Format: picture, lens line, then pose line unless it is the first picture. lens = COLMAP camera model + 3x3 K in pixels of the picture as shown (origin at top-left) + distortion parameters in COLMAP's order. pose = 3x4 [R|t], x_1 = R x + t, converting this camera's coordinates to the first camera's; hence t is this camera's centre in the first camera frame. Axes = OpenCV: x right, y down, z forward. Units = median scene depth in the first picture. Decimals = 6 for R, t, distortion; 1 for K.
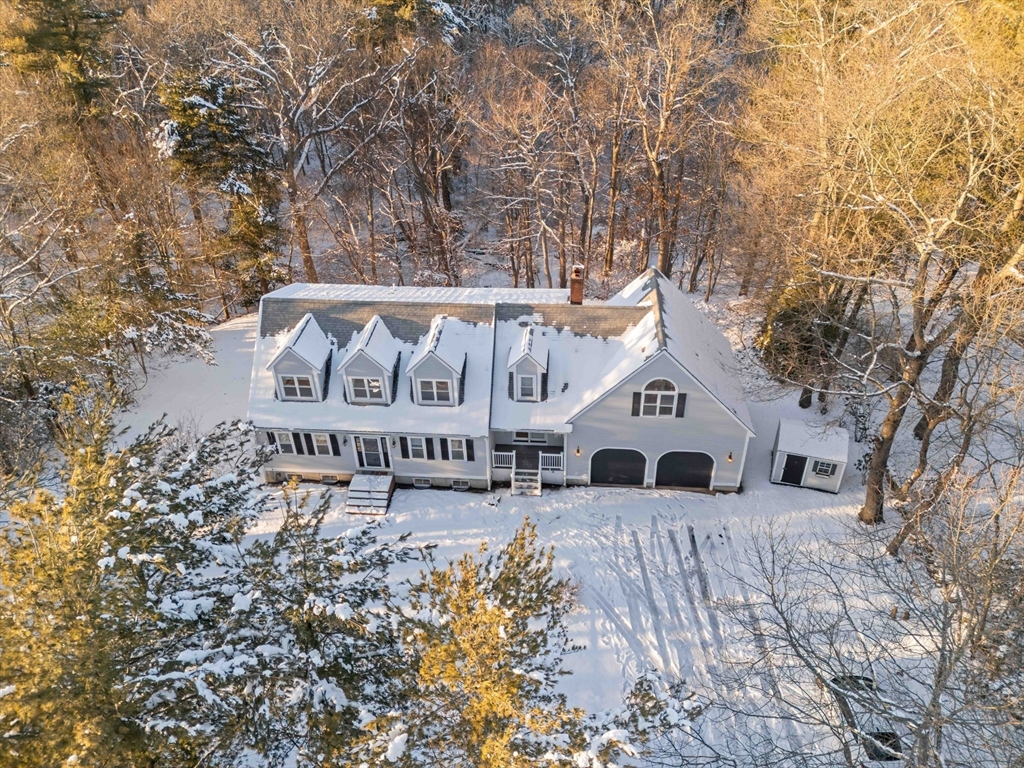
lens RADIAL K [[737.9, 0, 515.1], [0, 737.9, 385.5], [0, 0, 1]] dist [0.139016, -0.203196]
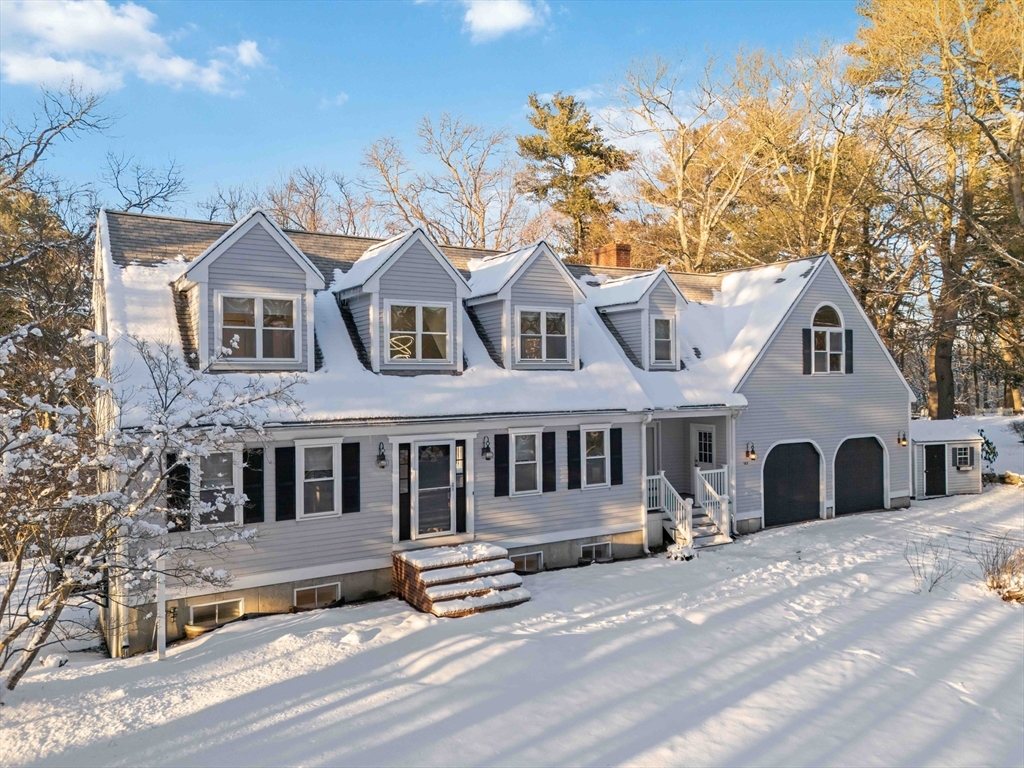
lens RADIAL K [[747.9, 0, 512.0], [0, 747.9, 384.0], [0, 0, 1]] dist [0.083253, -0.073207]
pose [[0.807508, 0.013189, 0.589709, -0.417764], [0.332377, 0.815744, -0.473378, 0.264222], [-0.487295, 0.578263, 0.654336, 0.669320]]
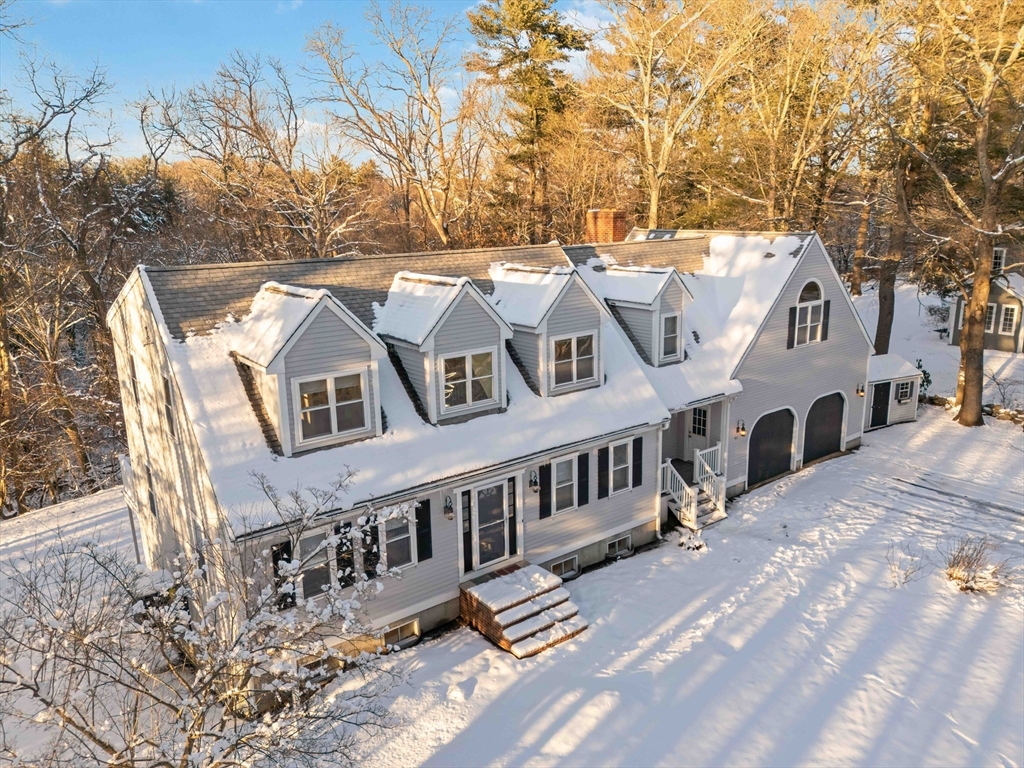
lens RADIAL K [[747.9, 0, 512.0], [0, 747.9, 384.0], [0, 0, 1]] dist [0.083253, -0.073207]
pose [[0.734393, -0.151667, 0.661561, -0.492680], [0.394008, 0.888928, -0.233593, 0.129484], [-0.552652, 0.432209, 0.712581, 0.621293]]
